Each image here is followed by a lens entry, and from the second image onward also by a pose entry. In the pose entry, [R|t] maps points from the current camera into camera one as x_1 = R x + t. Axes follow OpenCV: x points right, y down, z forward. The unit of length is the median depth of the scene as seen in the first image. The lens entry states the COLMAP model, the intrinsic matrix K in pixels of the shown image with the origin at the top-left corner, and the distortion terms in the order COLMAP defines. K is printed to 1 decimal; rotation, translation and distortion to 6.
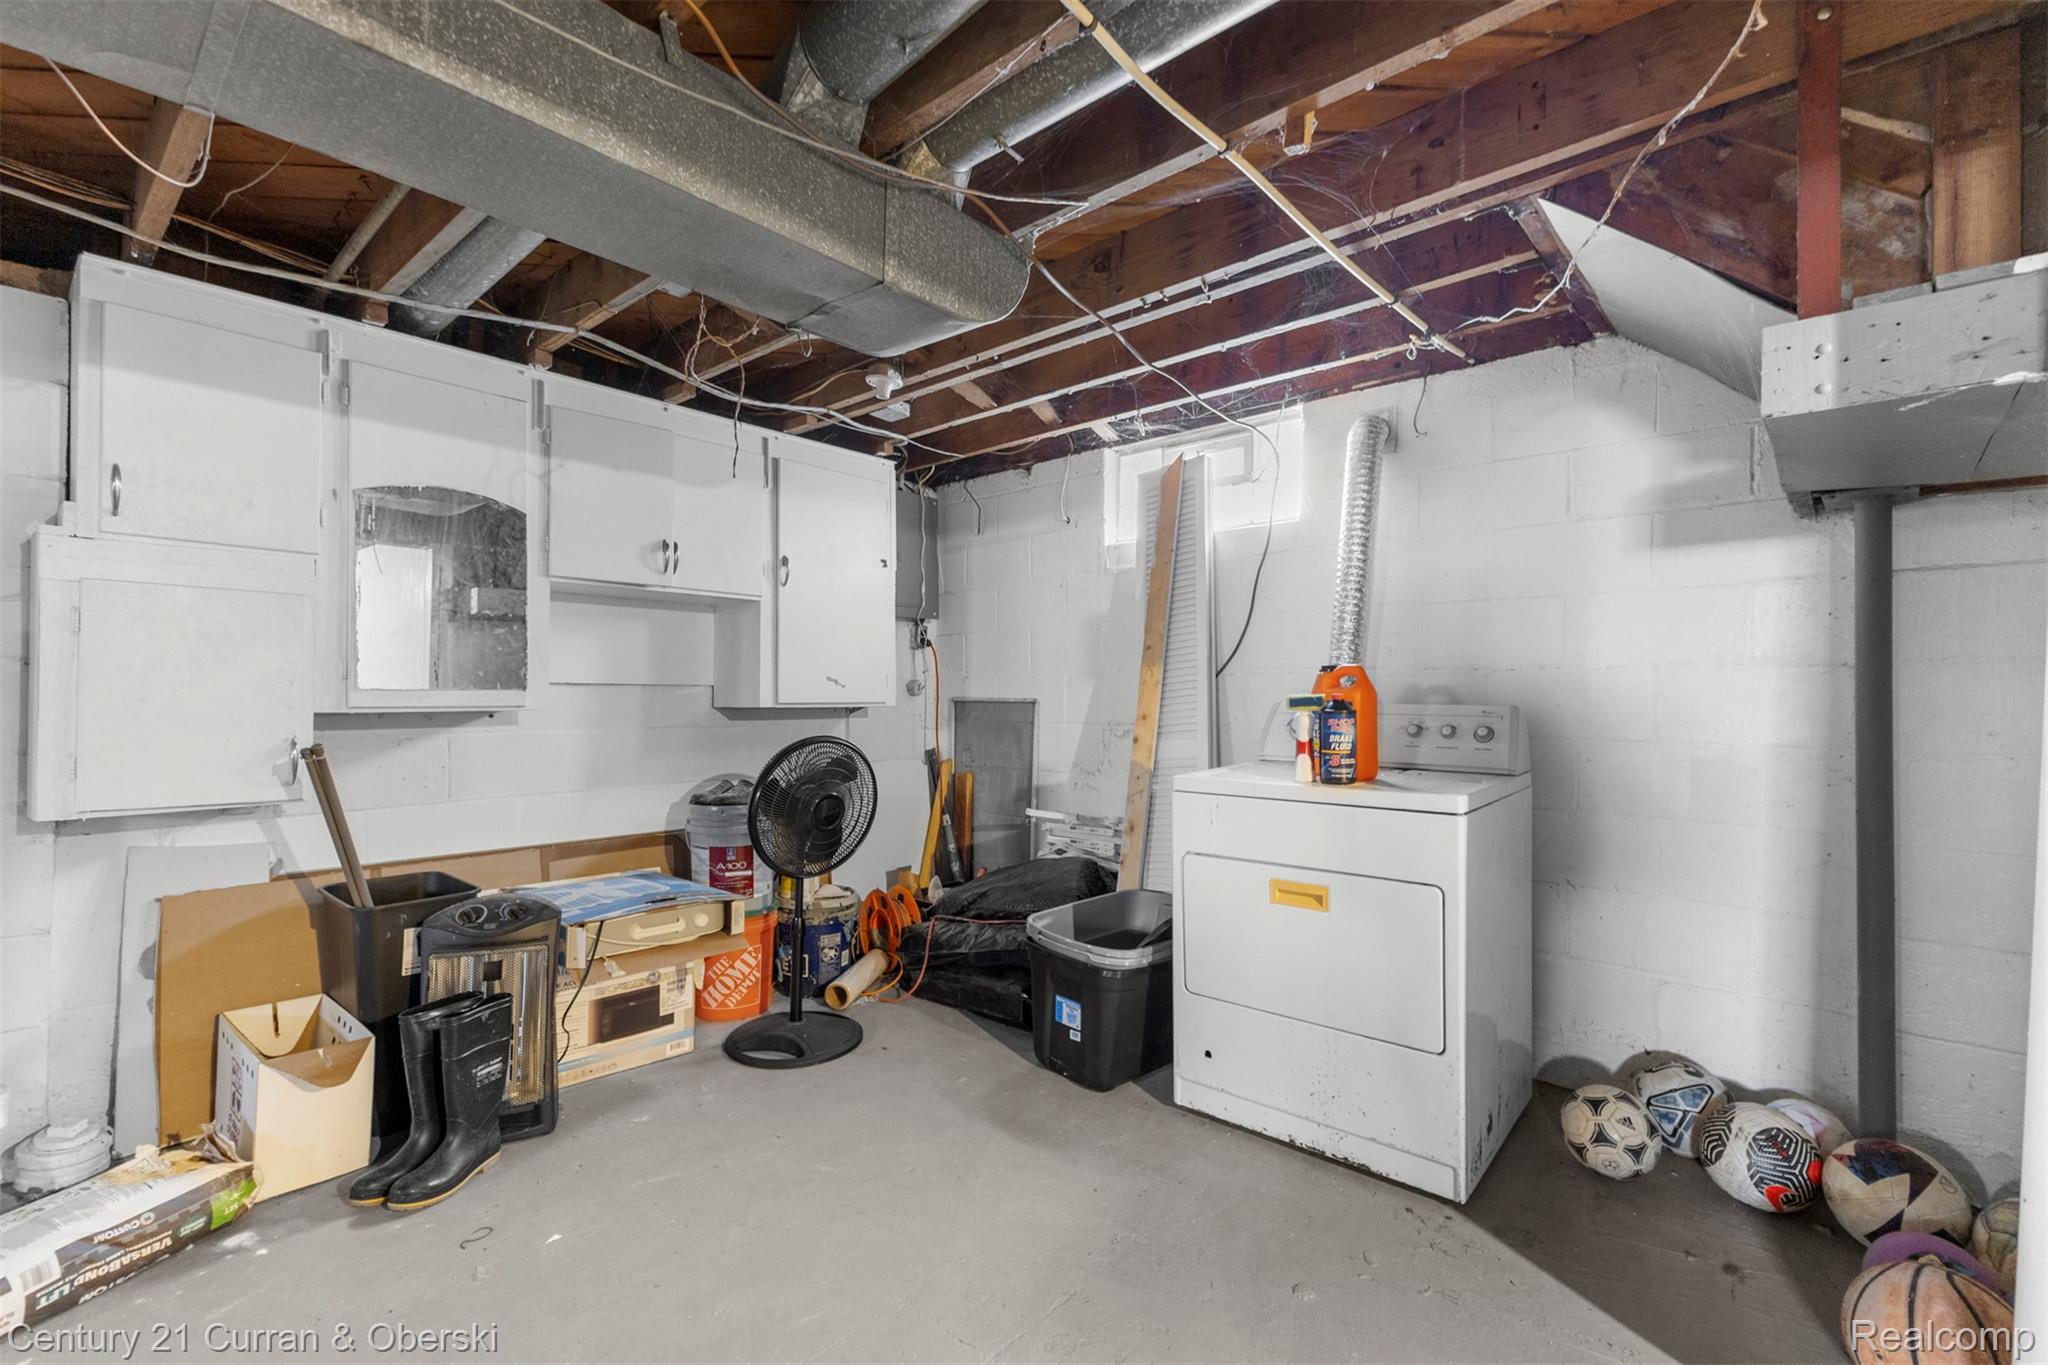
lens RADIAL K [[896.8, 0, 1035.6], [0, 896.8, 692.7], [0, 0, 1]] dist [0.008315, -0.001516]
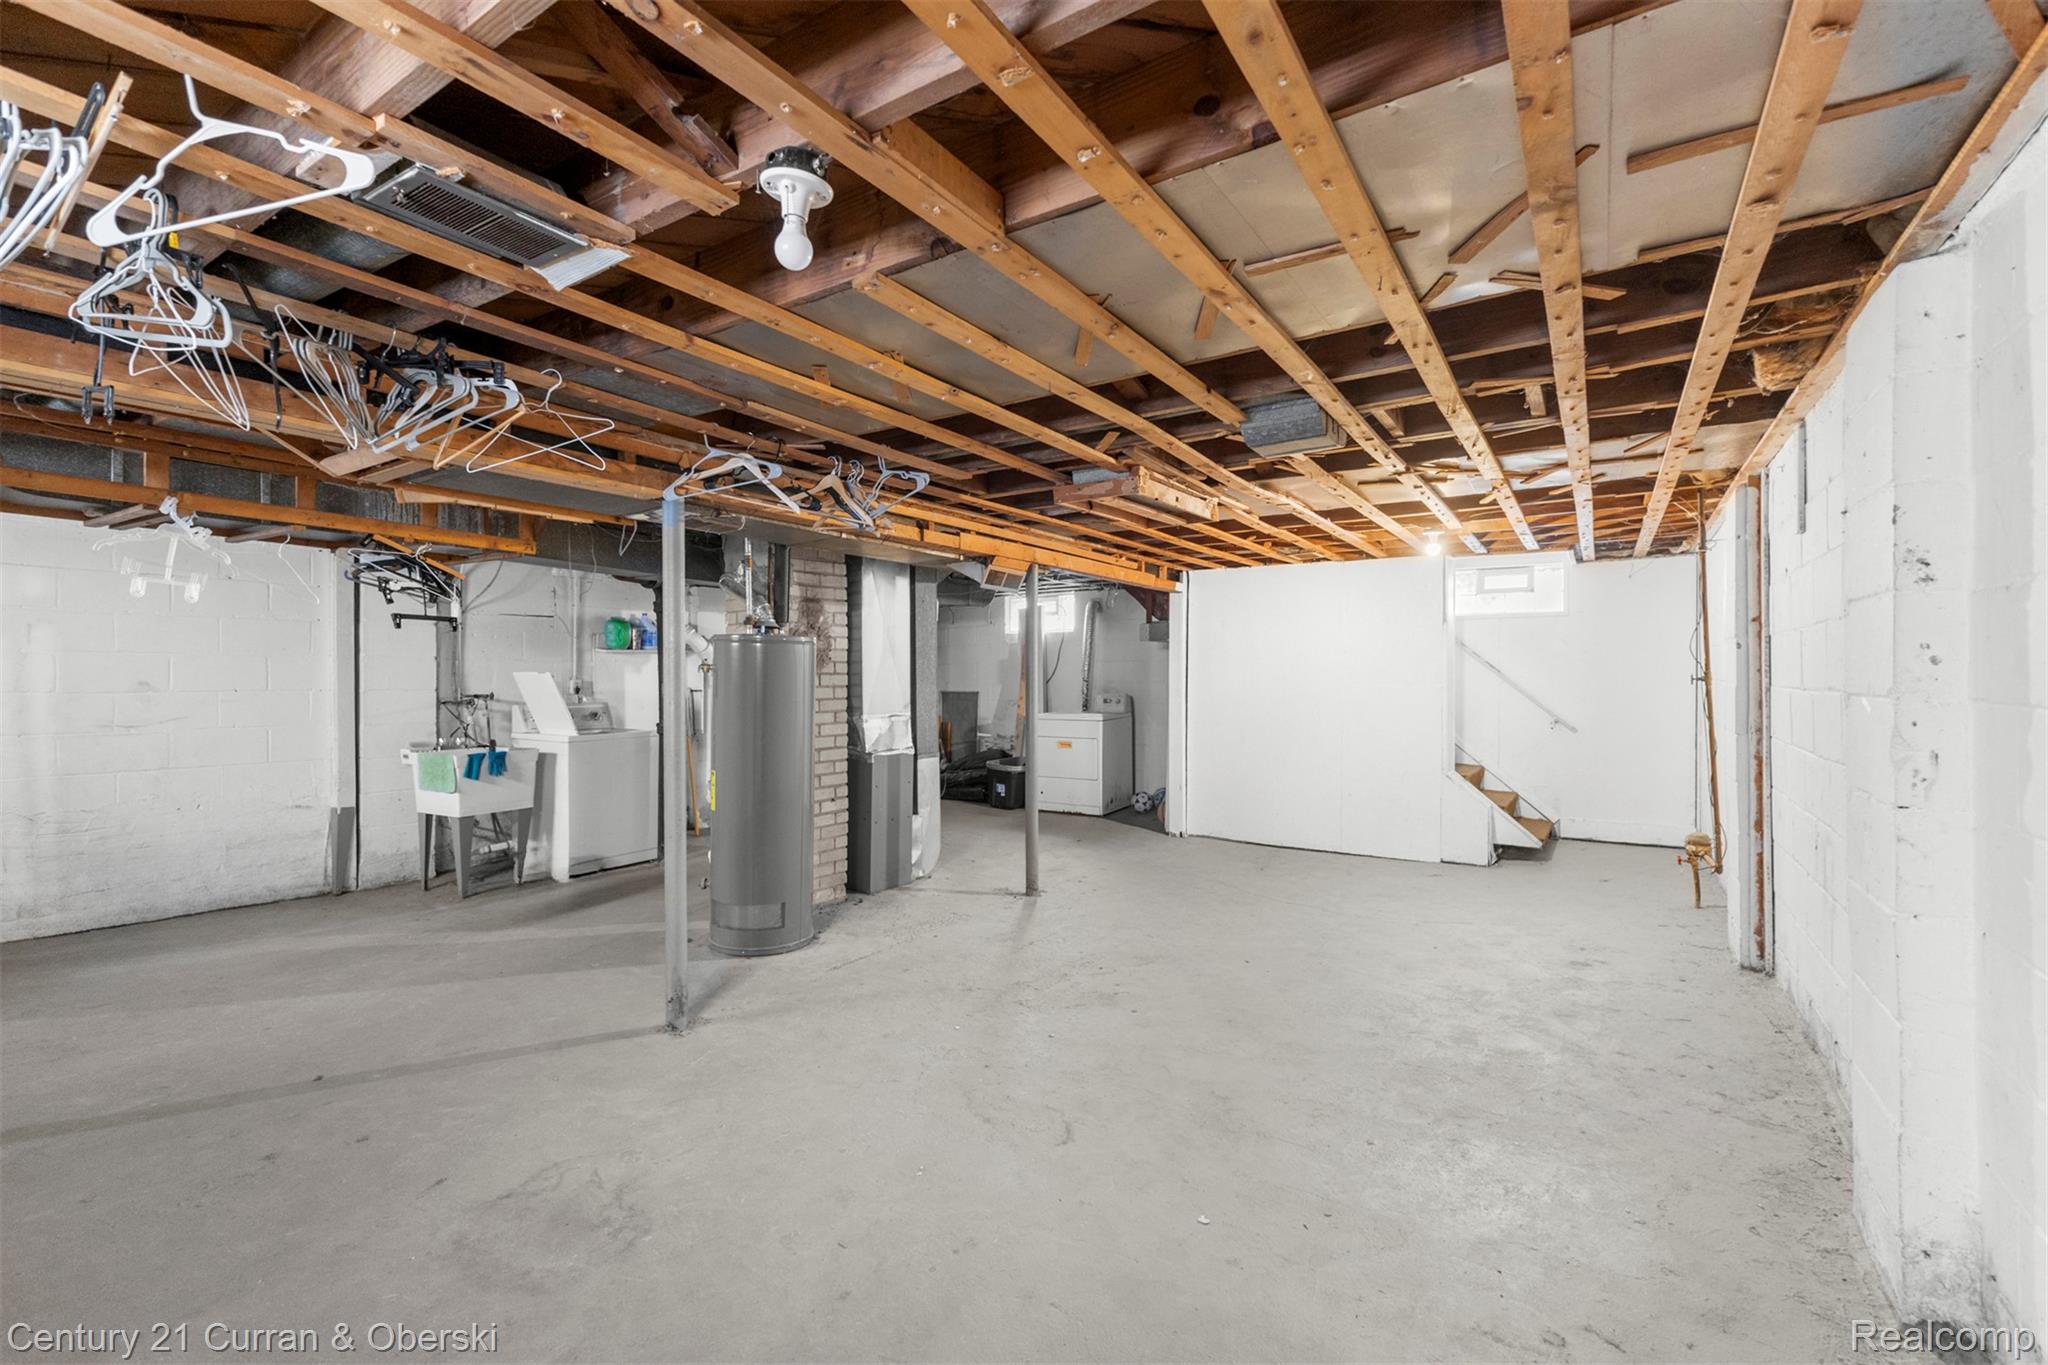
lens RADIAL K [[896.8, 0, 1018.3], [0, 896.8, 687.1], [0, 0, 1]] dist [0.008315, -0.001516]
pose [[0.990690, -0.010146, 0.135760, -0.277678], [0.007840, 0.999816, 0.017510, -0.057794], [-0.135913, -0.016283, 0.990587, -1.838058]]
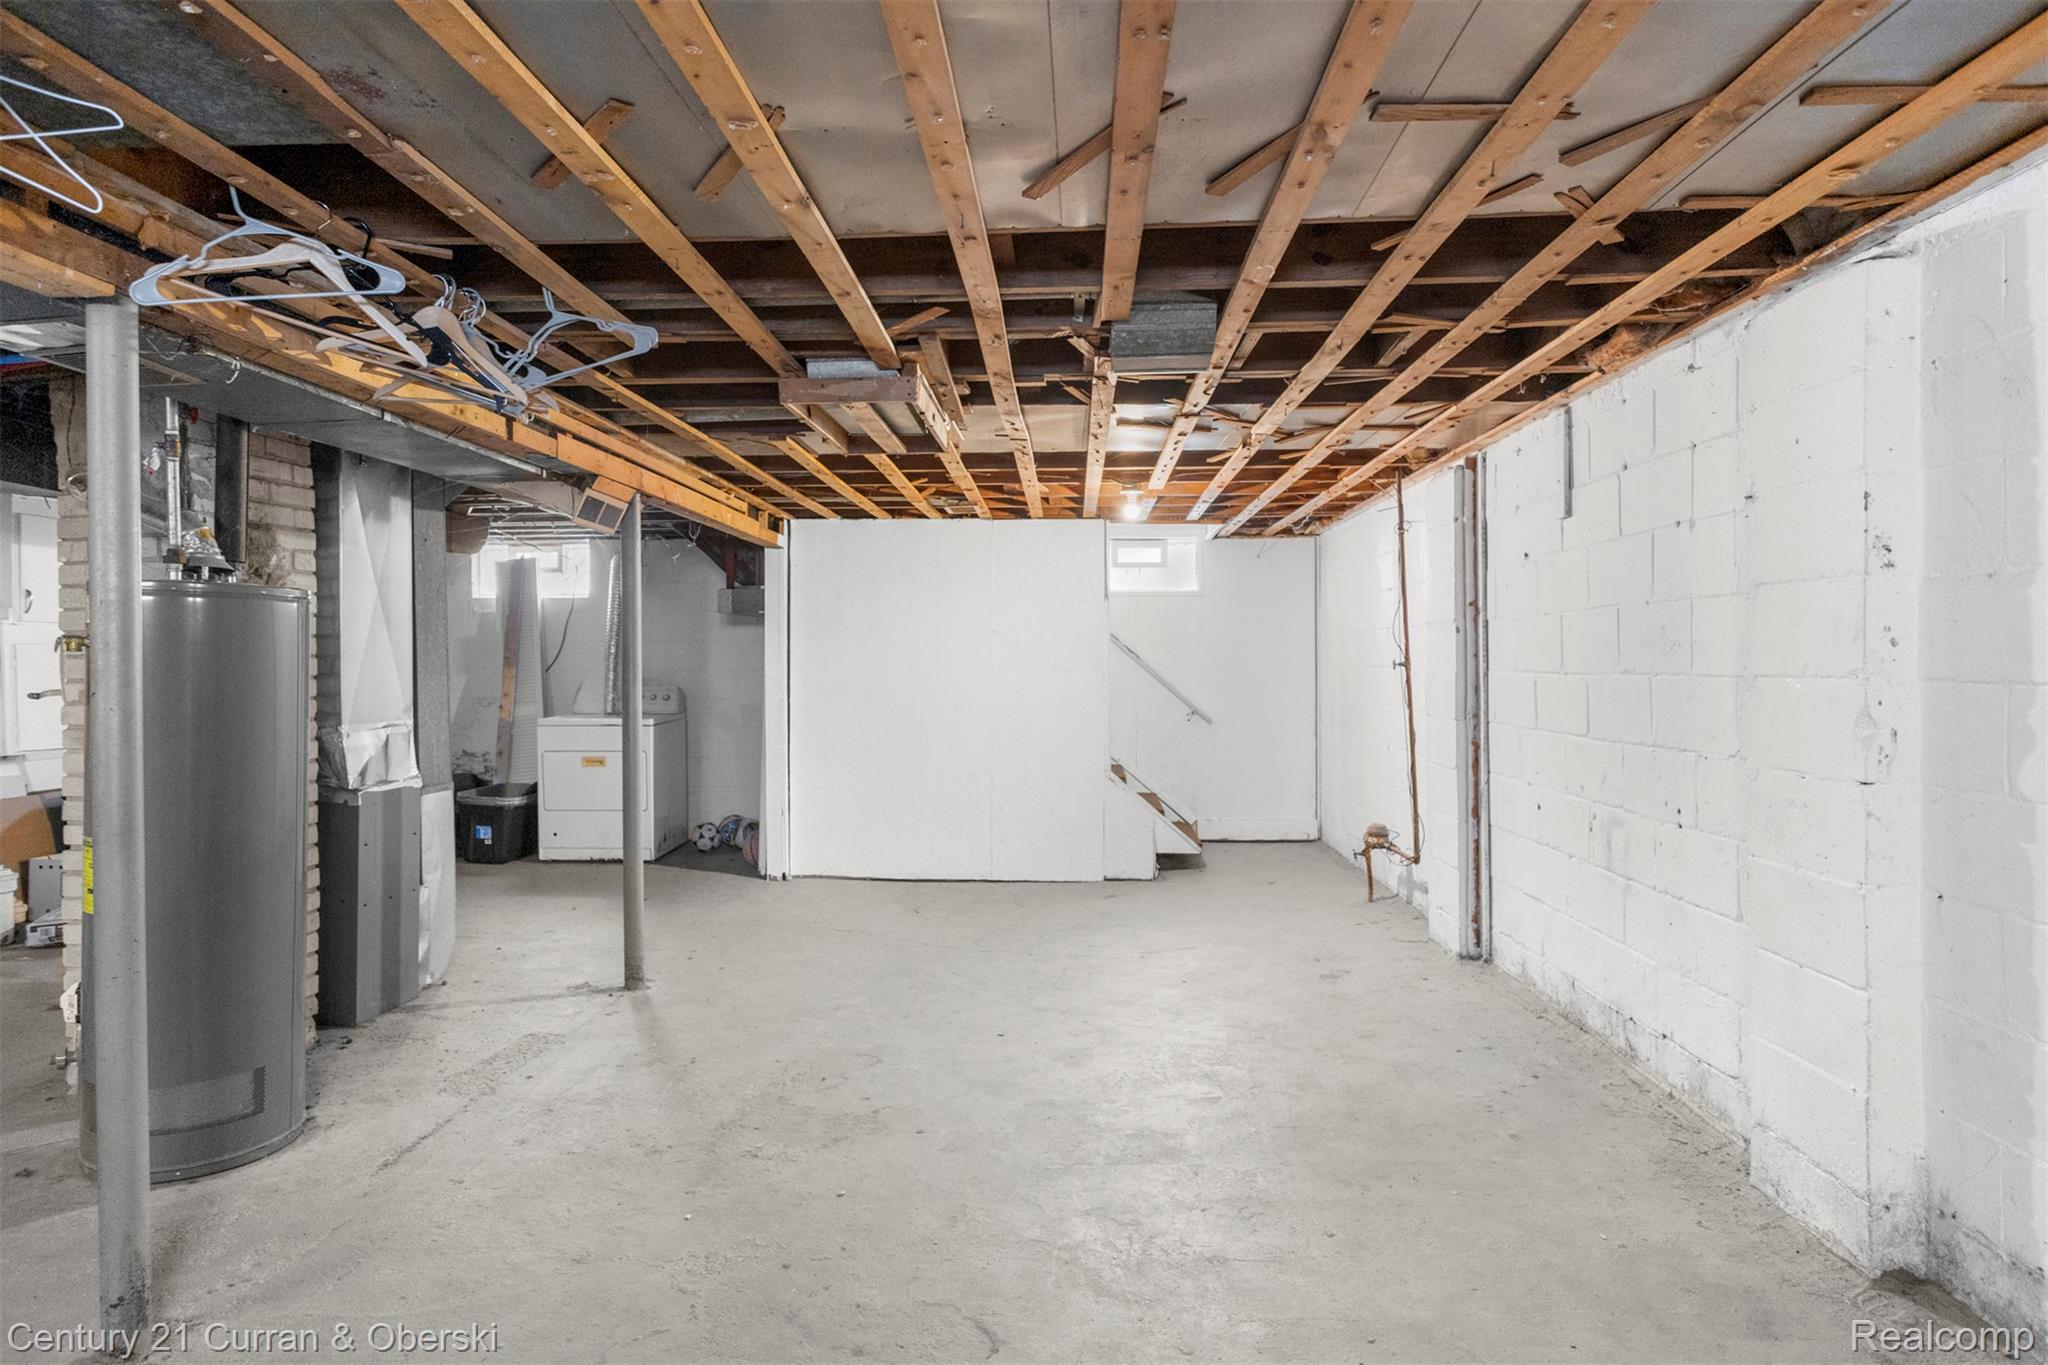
lens RADIAL K [[1151.5, 0, 1030.7], [0, 1151.5, 679.3], [0, 0, 1]] dist [0.003704, 0.000538]
pose [[0.781963, -0.016665, 0.623102, -0.533035], [0.003944, 0.999755, 0.021788, -0.054876], [-0.623312, -0.014580, 0.781837, -1.611798]]
